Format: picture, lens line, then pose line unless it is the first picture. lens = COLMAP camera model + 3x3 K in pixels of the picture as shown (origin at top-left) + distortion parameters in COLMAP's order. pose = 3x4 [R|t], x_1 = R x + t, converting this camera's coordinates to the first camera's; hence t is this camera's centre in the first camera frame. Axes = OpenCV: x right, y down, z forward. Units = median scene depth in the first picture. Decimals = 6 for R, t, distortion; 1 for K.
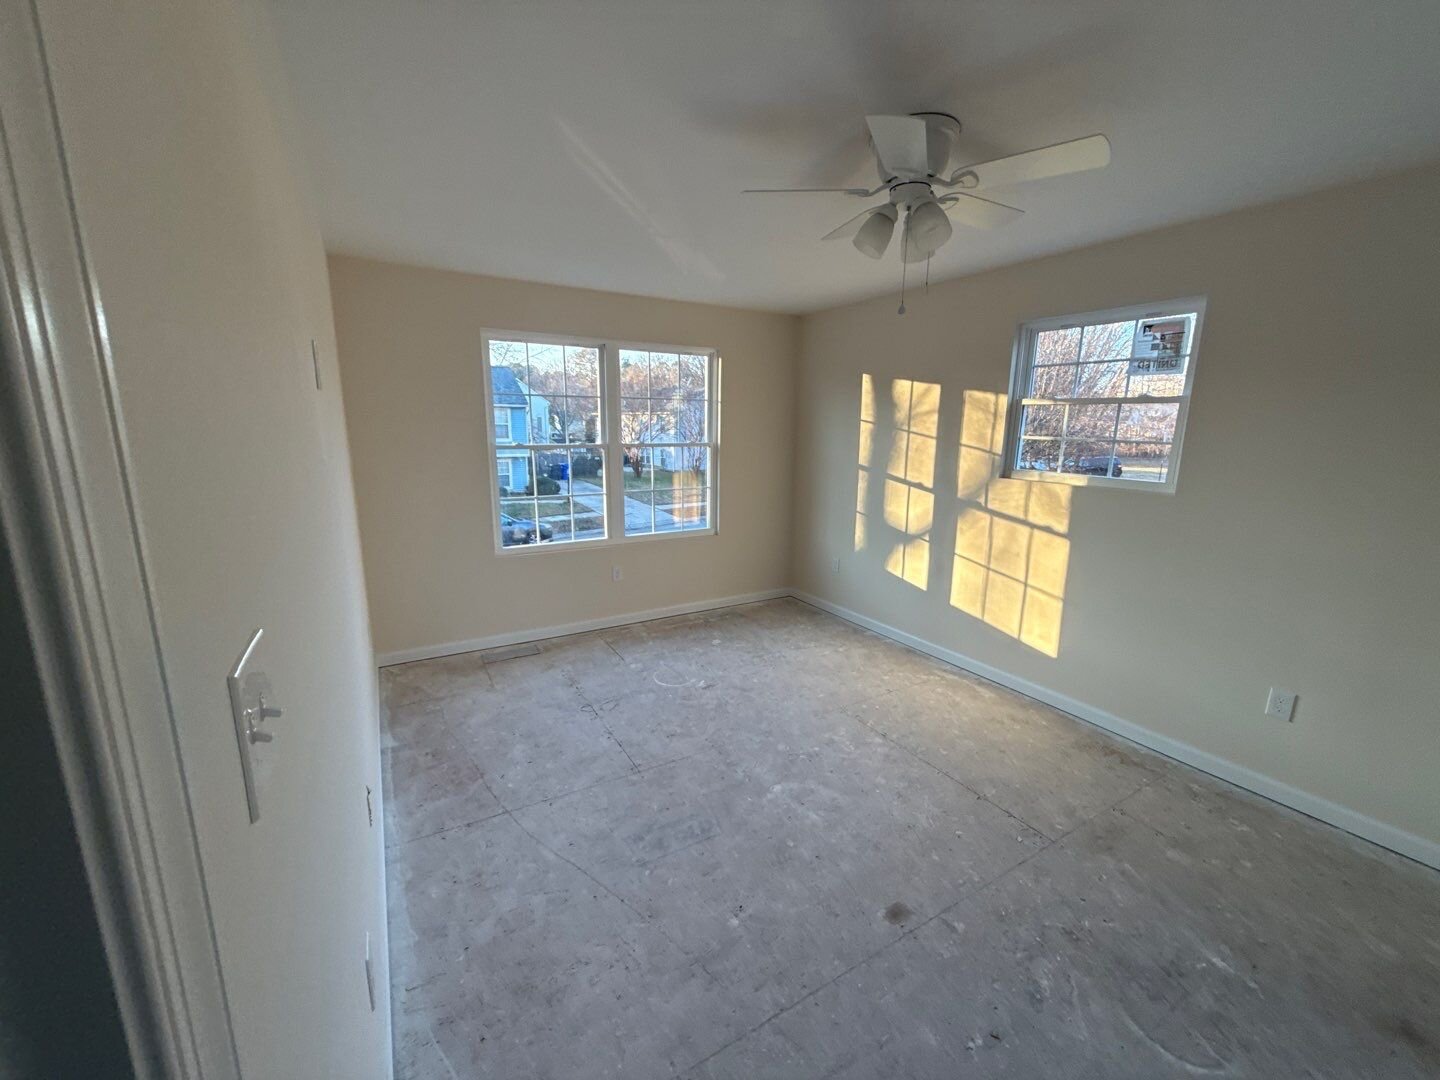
lens RADIAL K [[570.5, 0, 719.1], [0, 570.5, 538.6], [0, 0, 1]] dist [0.000234, -0.000042]
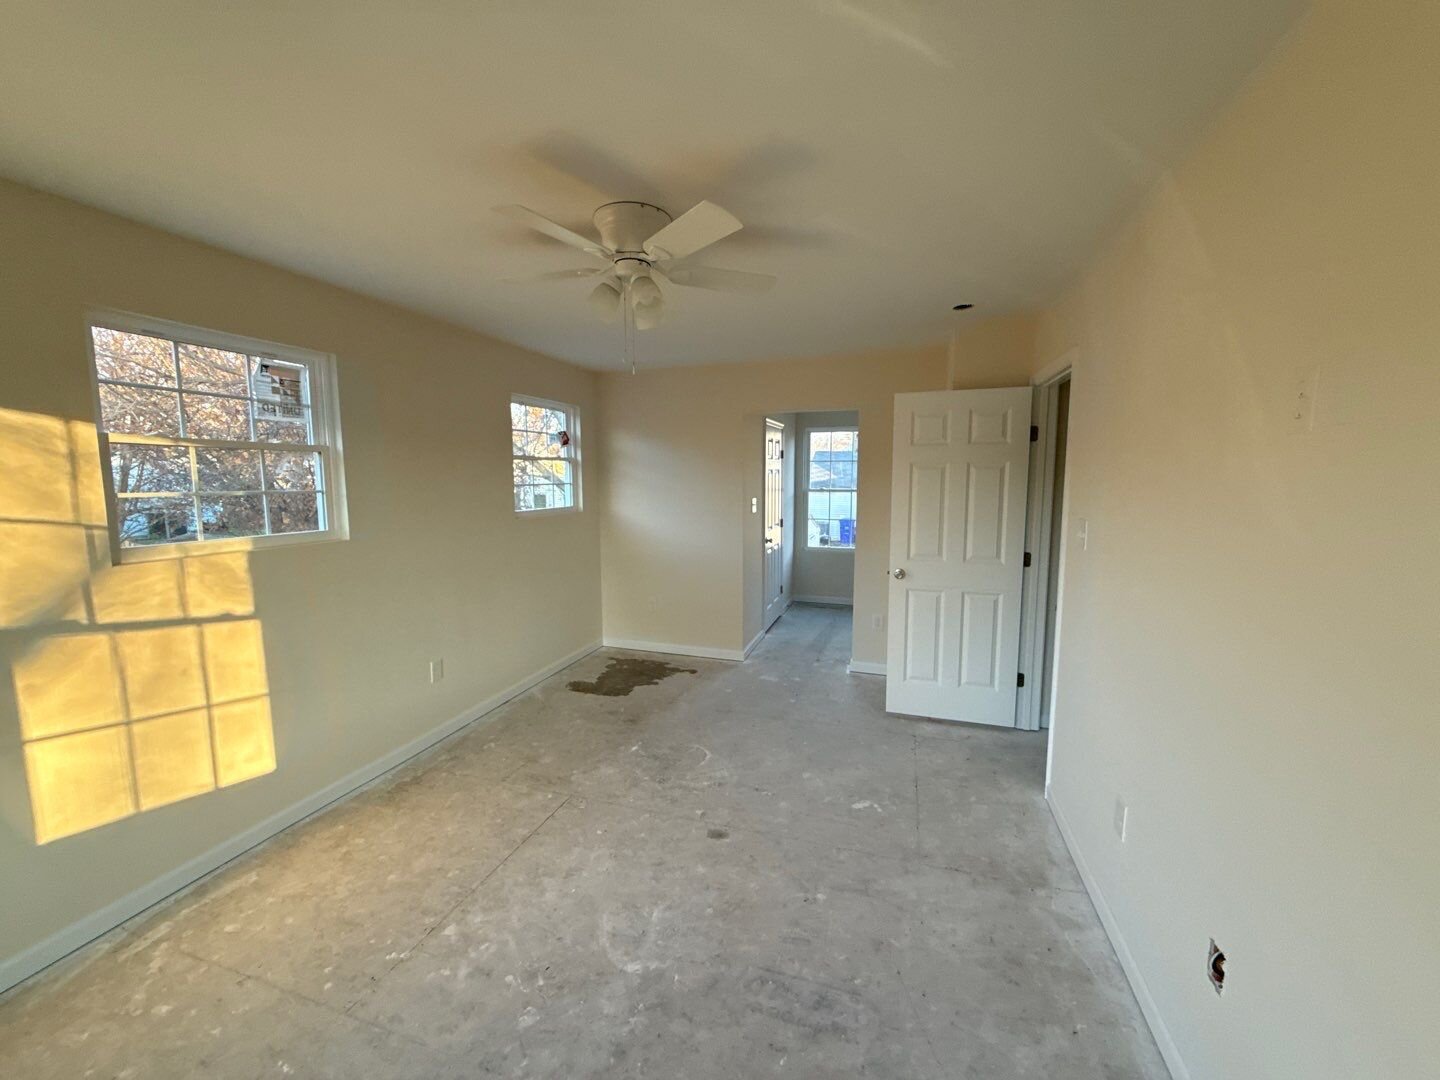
lens RADIAL K [[570.5, 0, 719.1], [0, 570.5, 538.6], [0, 0, 1]] dist [0.000234, -0.000042]
pose [[-0.662349, -0.091430, 0.743595, -0.368014], [0.146294, 0.957635, 0.248058, -0.200955], [-0.734773, 0.273085, -0.620913, 0.969893]]
